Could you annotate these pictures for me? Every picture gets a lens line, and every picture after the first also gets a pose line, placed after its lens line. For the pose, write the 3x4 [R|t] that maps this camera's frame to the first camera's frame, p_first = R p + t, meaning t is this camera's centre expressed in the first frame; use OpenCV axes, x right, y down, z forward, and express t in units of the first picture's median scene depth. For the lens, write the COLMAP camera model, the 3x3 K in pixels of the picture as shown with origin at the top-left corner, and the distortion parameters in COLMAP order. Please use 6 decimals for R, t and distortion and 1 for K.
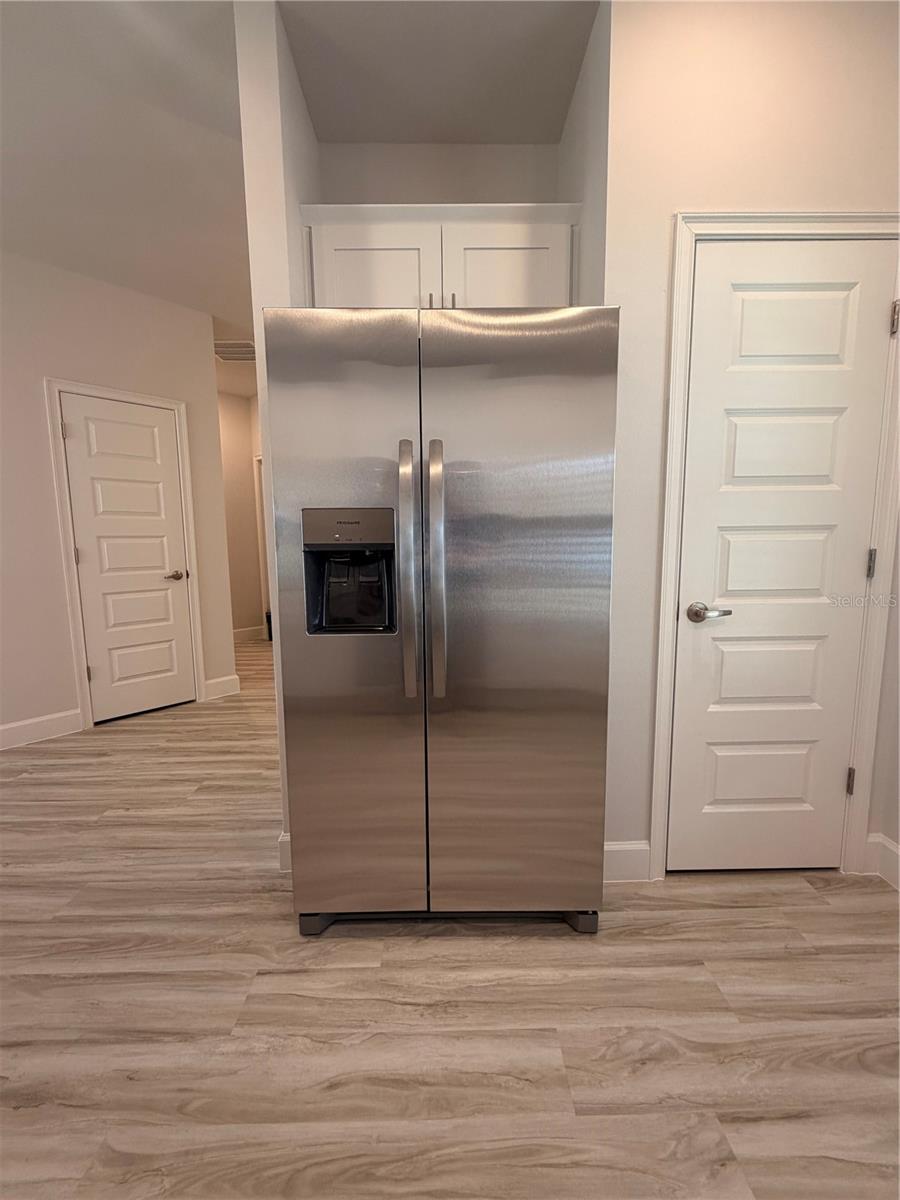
lens RADIAL K [[480.8, 0, 454.4], [0, 480.8, 595.7], [0, 0, 1]] dist [-0.002069, 0.000841]
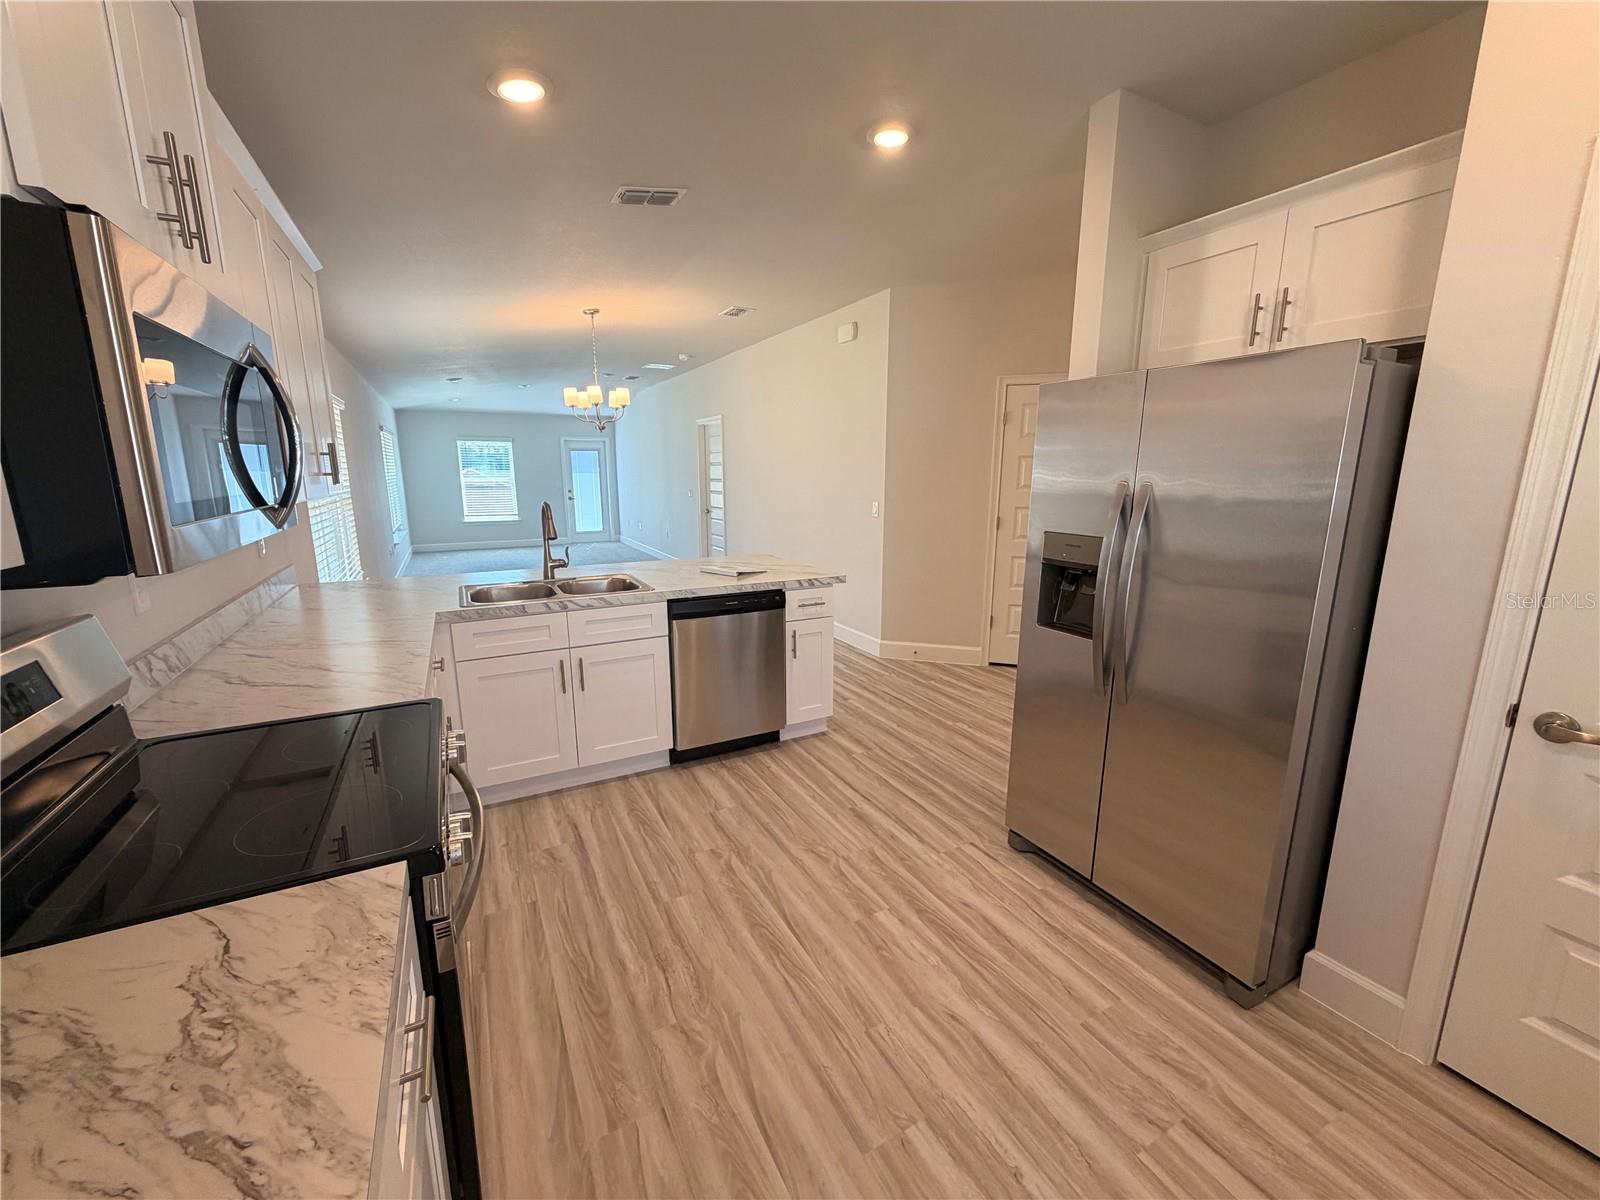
lens RADIAL K [[641.1, 0, 795.4], [0, 641.1, 600.0], [0, 0, 1]] dist [-0.002069, 0.000841]
pose [[0.453910, 0.190570, -0.870430, 0.858100], [-0.117507, 0.981132, 0.153530, -0.169037], [0.883265, 0.032592, 0.467739, -0.390042]]
